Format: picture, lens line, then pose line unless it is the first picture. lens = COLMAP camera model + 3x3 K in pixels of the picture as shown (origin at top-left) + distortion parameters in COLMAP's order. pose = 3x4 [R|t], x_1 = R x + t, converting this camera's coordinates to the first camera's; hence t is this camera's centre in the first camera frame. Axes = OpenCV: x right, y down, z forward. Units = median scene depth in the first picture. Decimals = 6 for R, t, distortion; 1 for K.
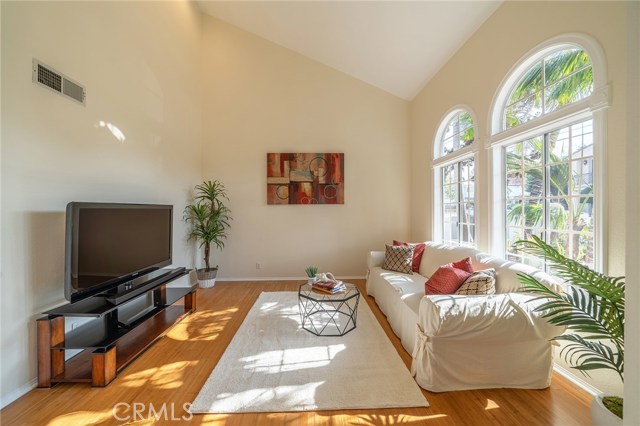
lens RADIAL K [[218.9, 0, 316.3], [0, 218.9, 207.5], [0, 0, 1]] dist [0.002651, 0.000161]
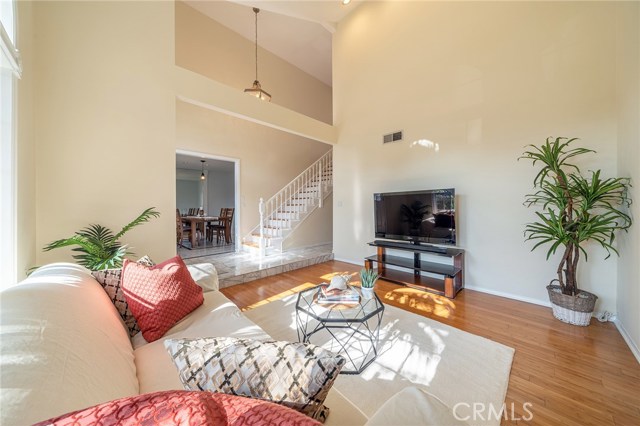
lens RADIAL K [[218.9, 0, 315.4], [0, 218.9, 209.7], [0, 0, 1]] dist [0.002651, 0.000161]
pose [[-0.739694, 0.009641, -0.672875, 0.591661], [0.007225, 0.999954, 0.006385, 0.087703], [0.672905, -0.000139, -0.739729, 1.506658]]
